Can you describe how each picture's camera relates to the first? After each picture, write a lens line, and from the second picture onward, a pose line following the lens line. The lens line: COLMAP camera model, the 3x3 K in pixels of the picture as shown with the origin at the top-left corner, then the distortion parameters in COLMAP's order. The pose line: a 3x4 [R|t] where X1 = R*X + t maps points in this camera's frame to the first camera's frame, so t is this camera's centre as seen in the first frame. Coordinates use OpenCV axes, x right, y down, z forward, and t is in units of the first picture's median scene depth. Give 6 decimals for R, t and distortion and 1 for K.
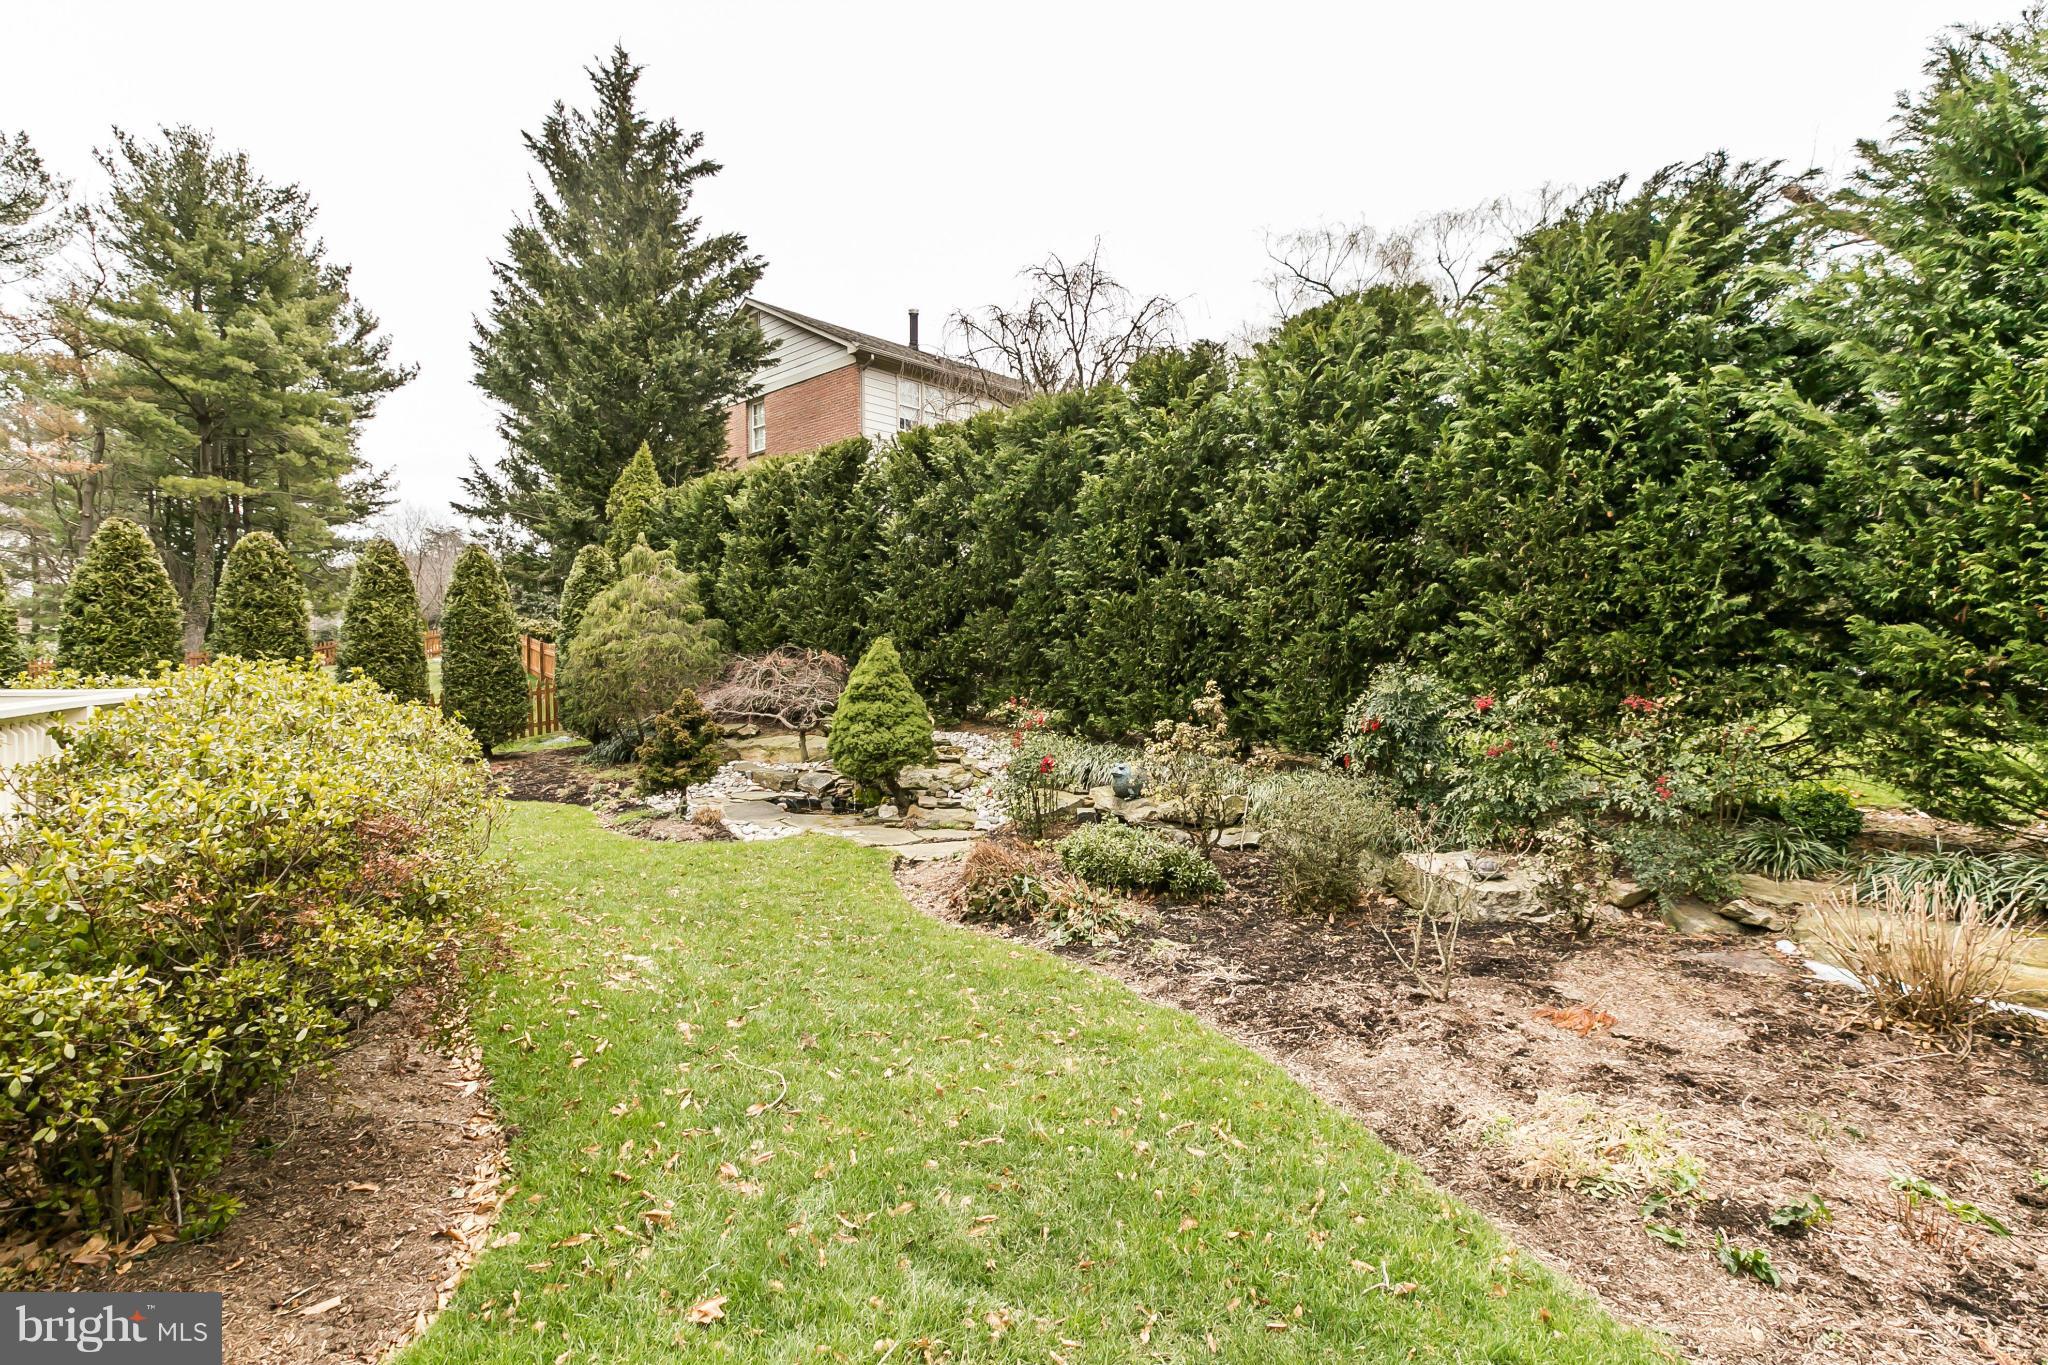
lens RADIAL K [[976.4, 0, 1033.2], [0, 976.4, 688.2], [0, 0, 1]] dist [-0.002911, 0.000584]
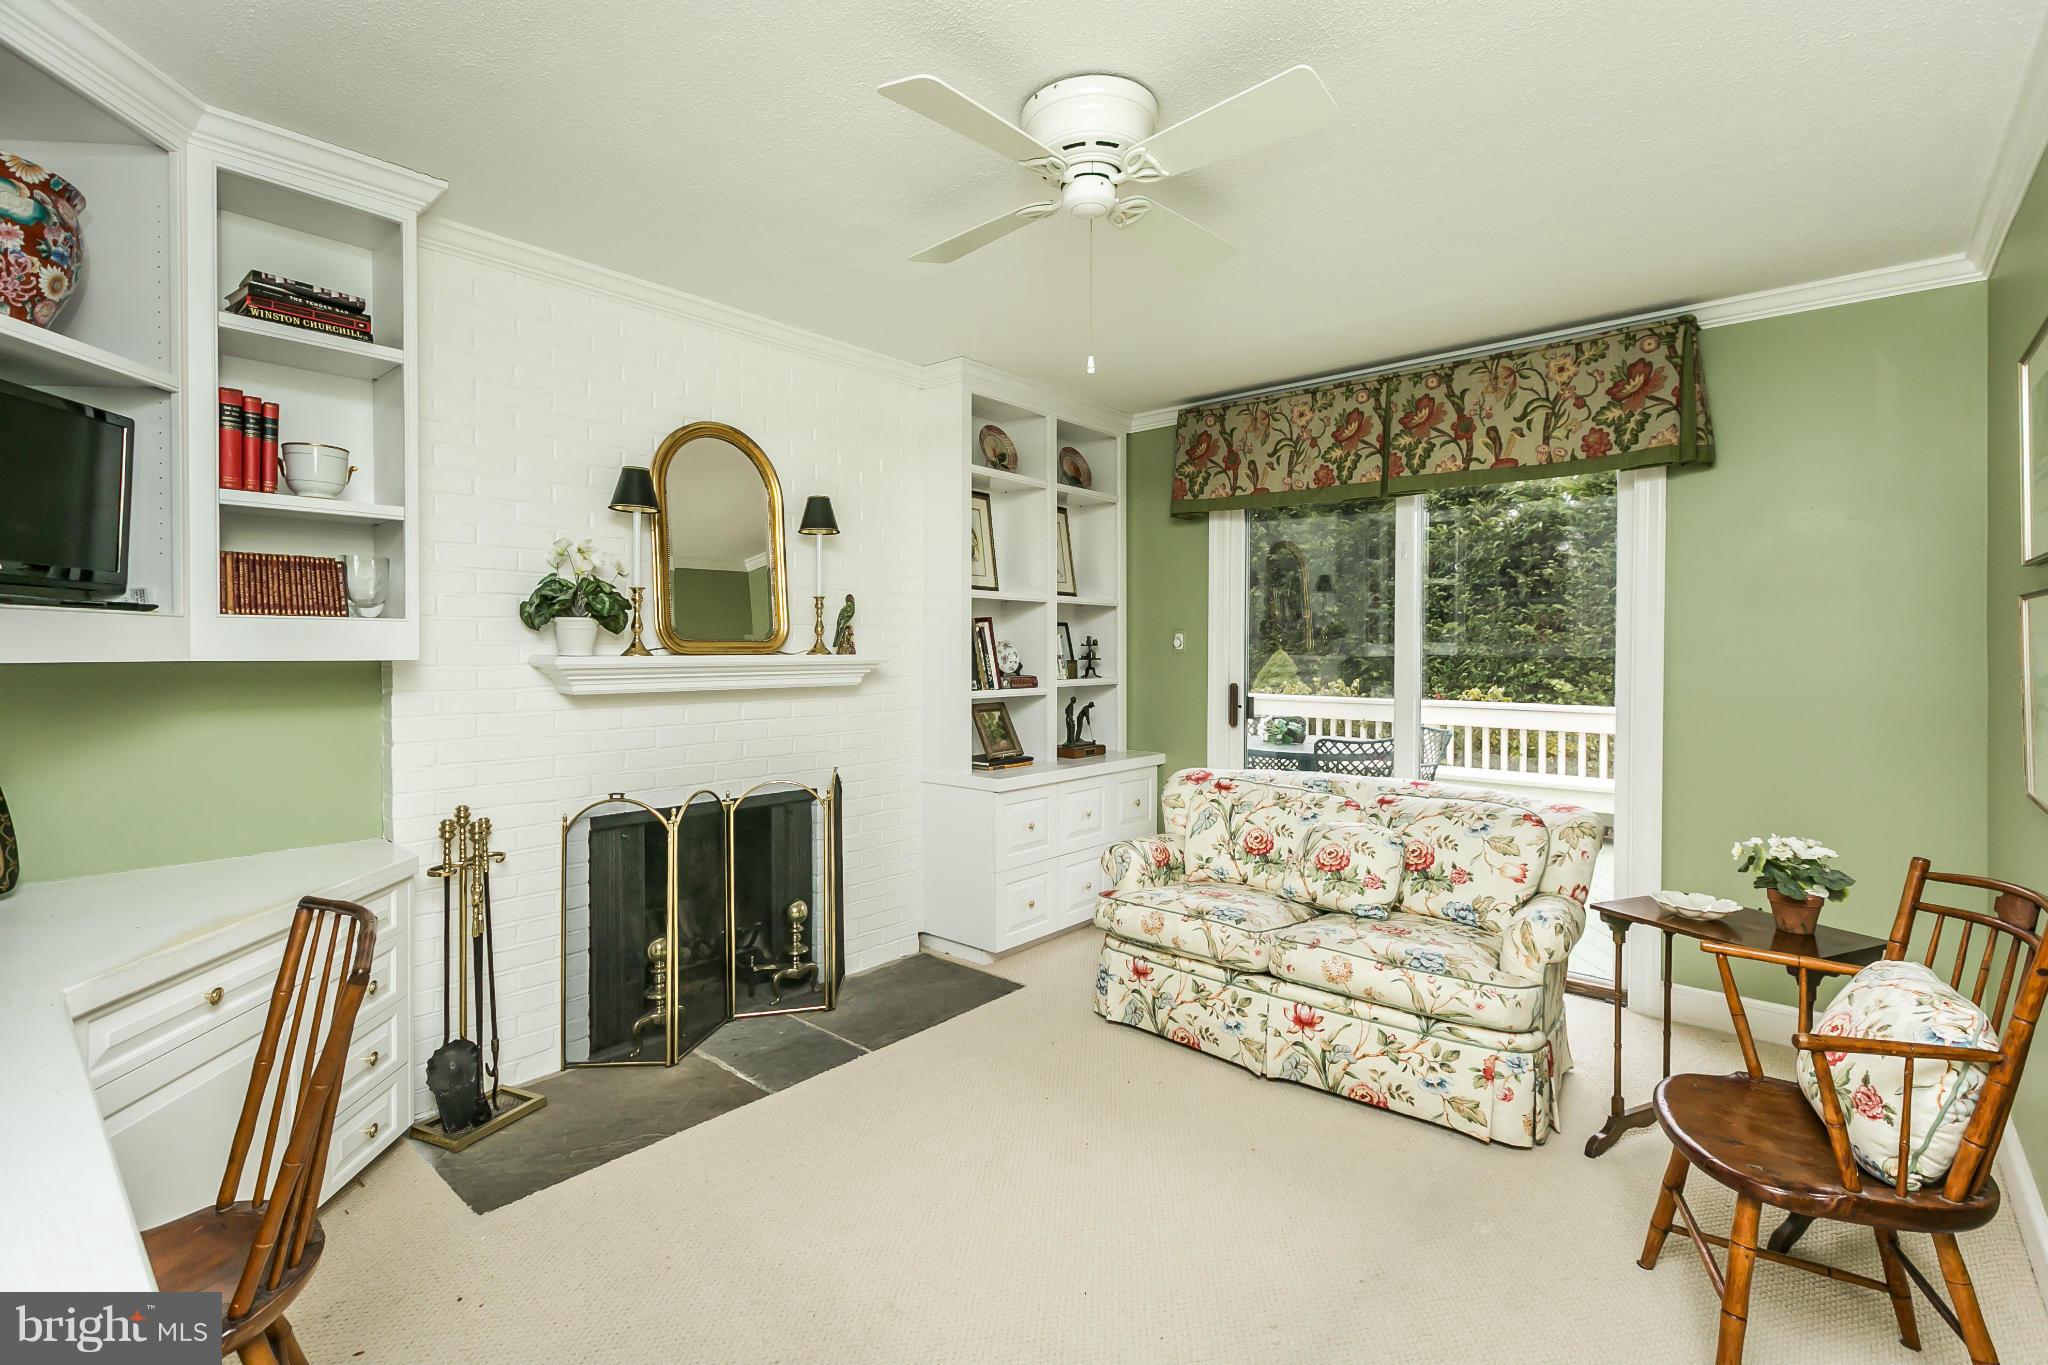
lens RADIAL K [[941.5, 0, 1012.0], [0, 941.5, 662.7], [0, 0, 1]] dist [0.004954, -0.002082]
pose [[0.973253, 0.011738, 0.229436, -0.571048], [-0.008924, 0.999872, -0.013301, -0.007723], [-0.229562, 0.010898, 0.973233, -0.152697]]
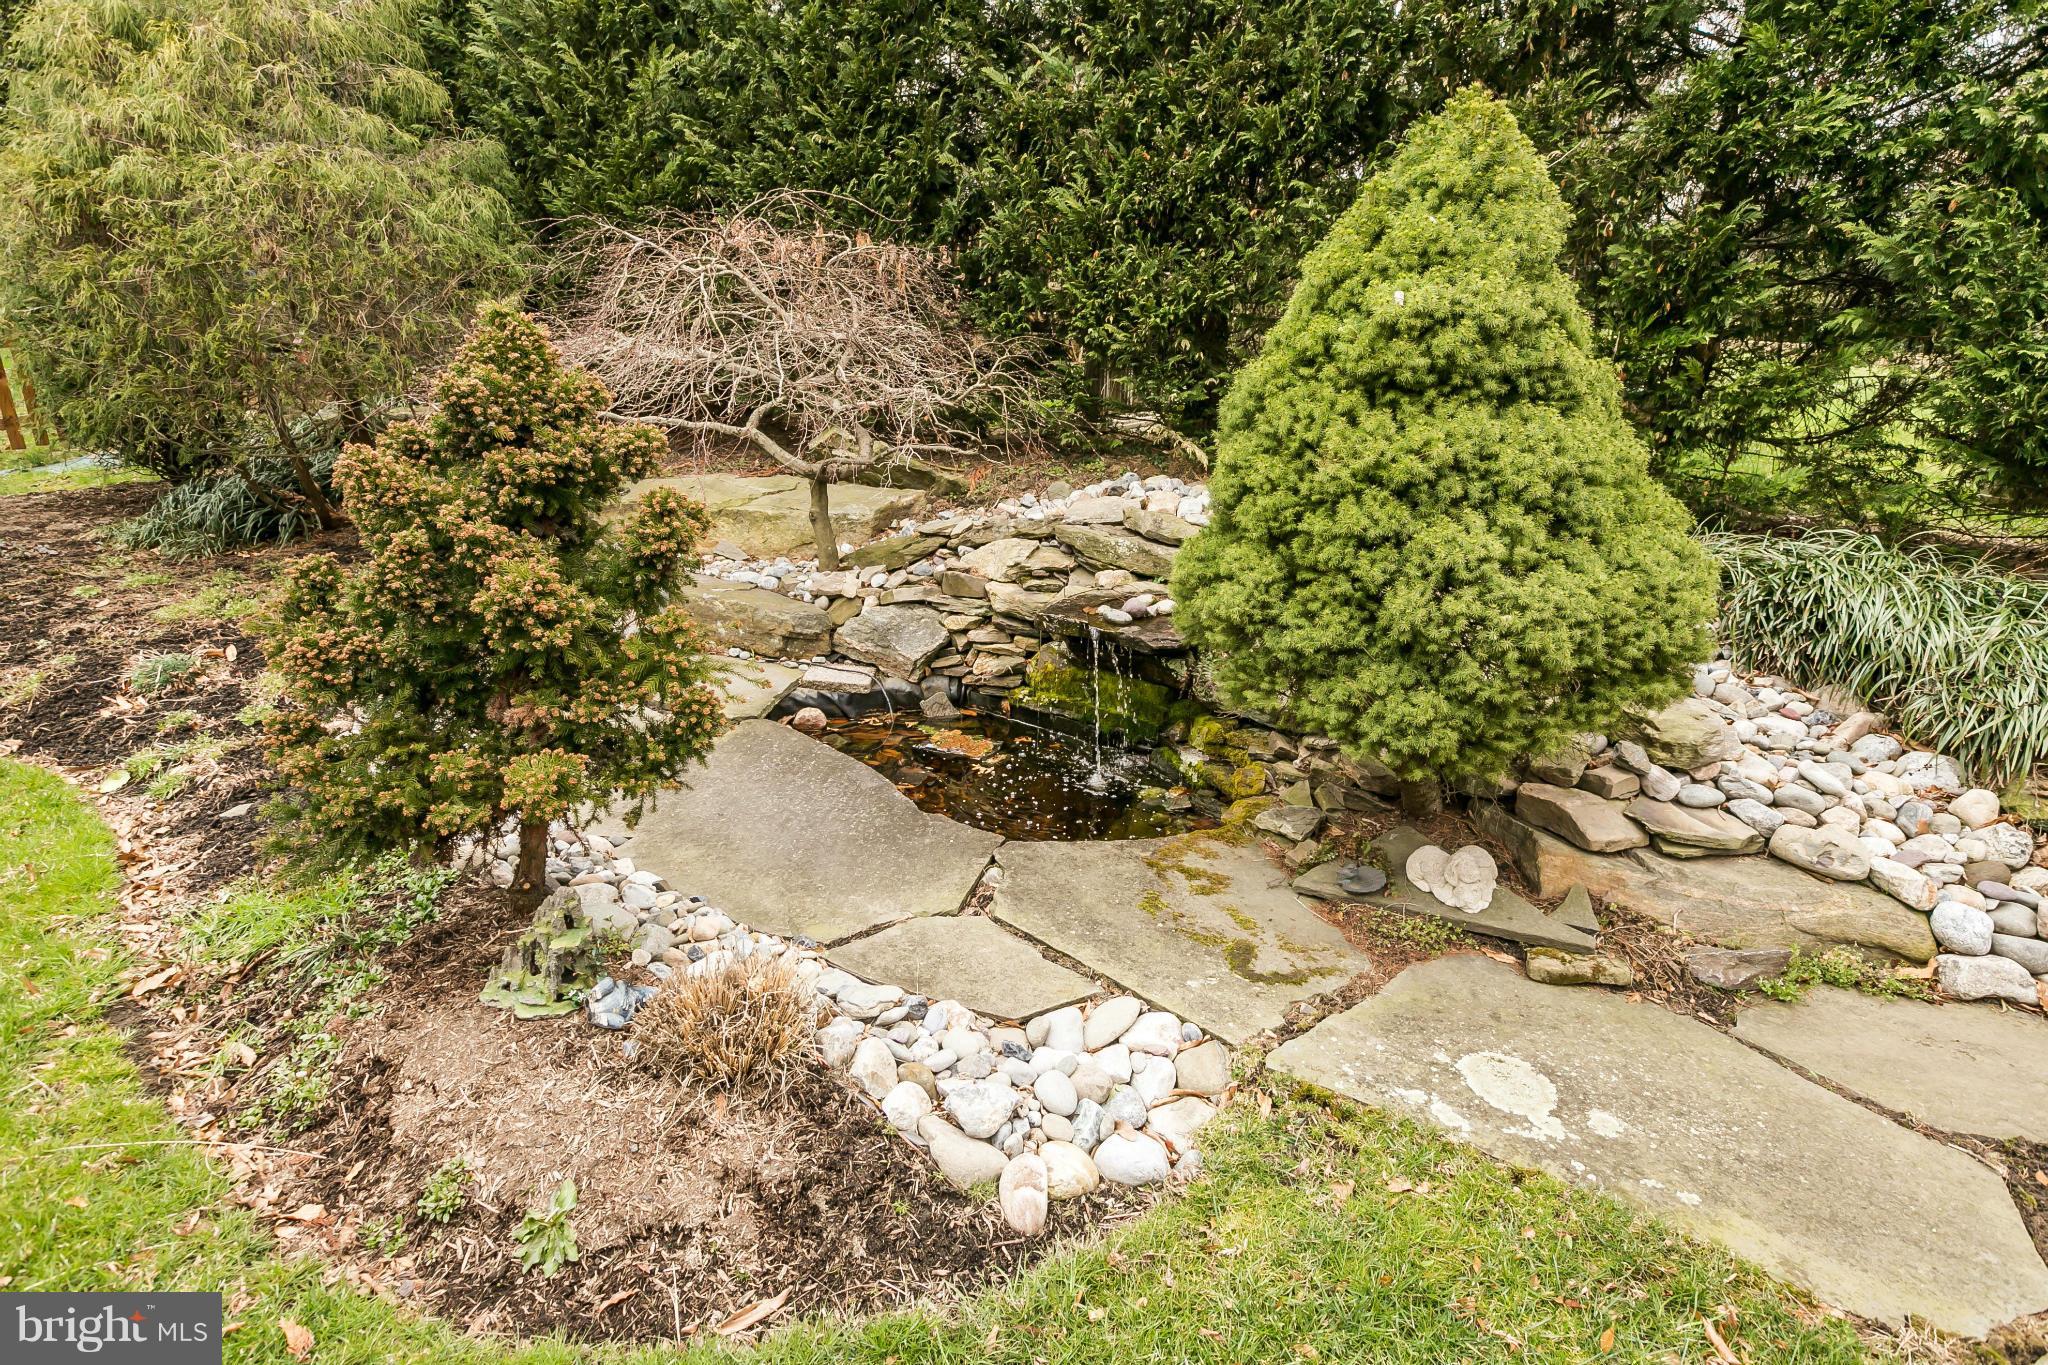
lens RADIAL K [[998.9, 0, 1014.5], [0, 998.9, 674.1], [0, 0, 1]] dist [-0.000937, 0.000986]
pose [[0.978201, -0.025623, 0.206076, -0.203765], [-0.033811, 0.959466, 0.279789, 0.008247], [-0.204892, -0.280658, 0.937684, 0.531435]]
